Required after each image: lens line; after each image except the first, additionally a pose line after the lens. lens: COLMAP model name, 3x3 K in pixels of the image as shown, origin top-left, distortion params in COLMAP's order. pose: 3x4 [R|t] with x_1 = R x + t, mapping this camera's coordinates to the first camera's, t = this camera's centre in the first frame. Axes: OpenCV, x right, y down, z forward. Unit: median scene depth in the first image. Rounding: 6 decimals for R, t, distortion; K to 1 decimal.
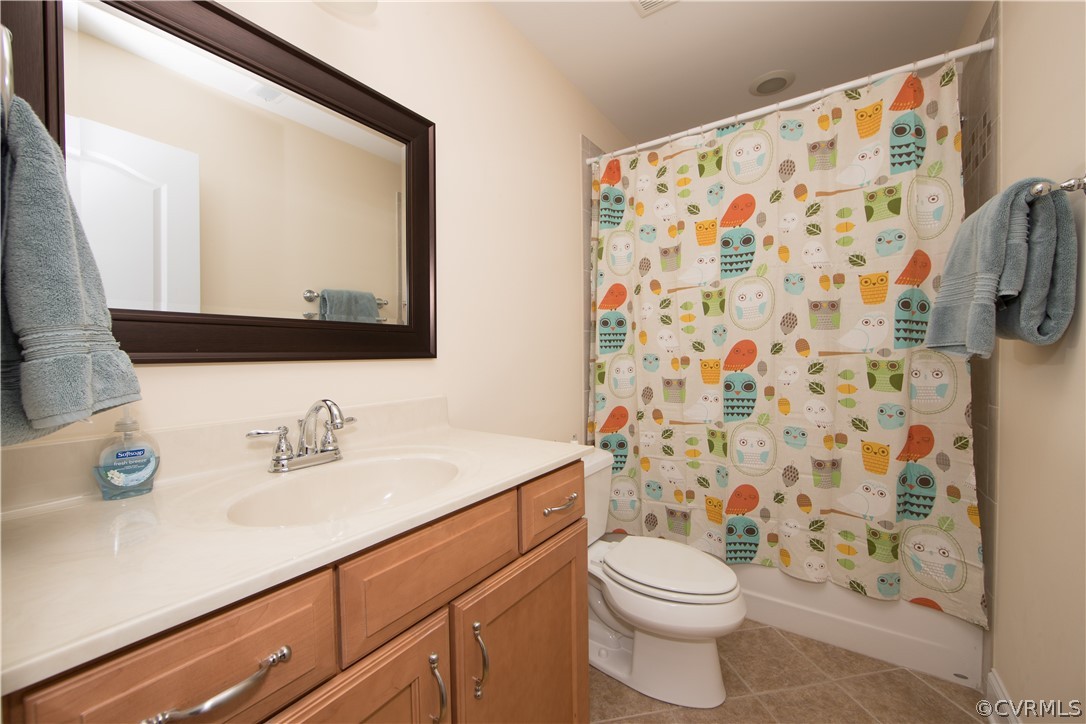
lens RADIAL K [[424.9, 0, 544.1], [0, 424.9, 359.6], [0, 0, 1]] dist [-0.012243, -0.000114]
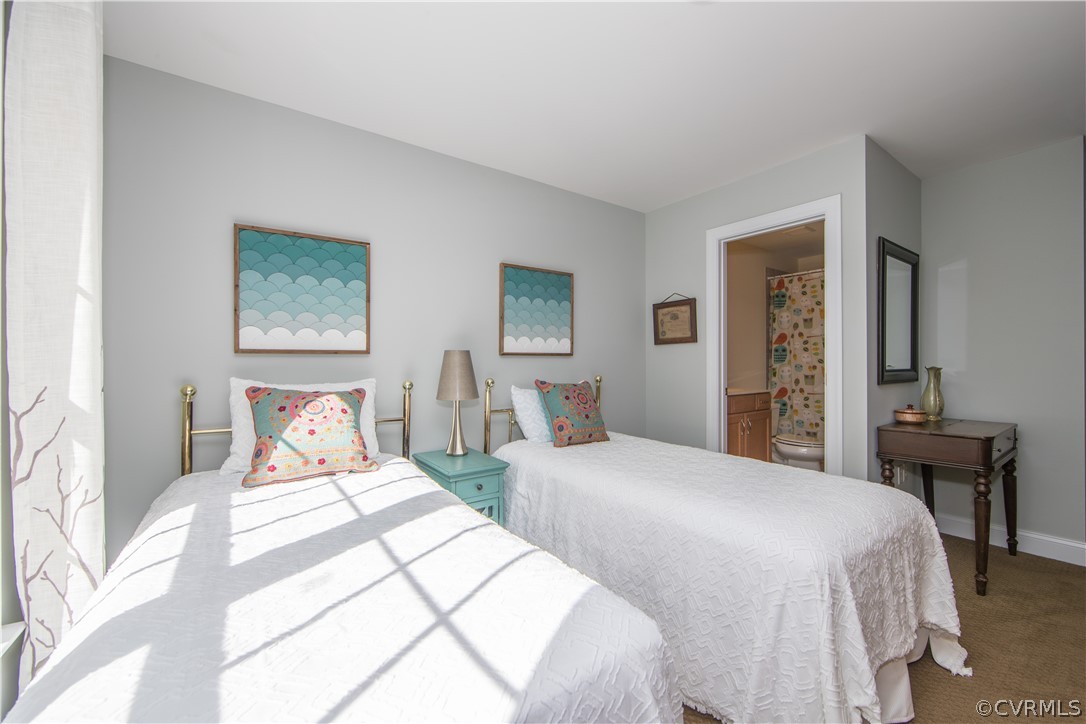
lens RADIAL K [[424.9, 0, 541.9], [0, 424.9, 363.7], [0, 0, 1]] dist [-0.012243, -0.000114]
pose [[0.934007, 0.006690, -0.357192, -0.224253], [-0.008952, 0.999949, -0.004680, 0.007445], [0.357142, 0.007569, 0.934019, -1.600697]]
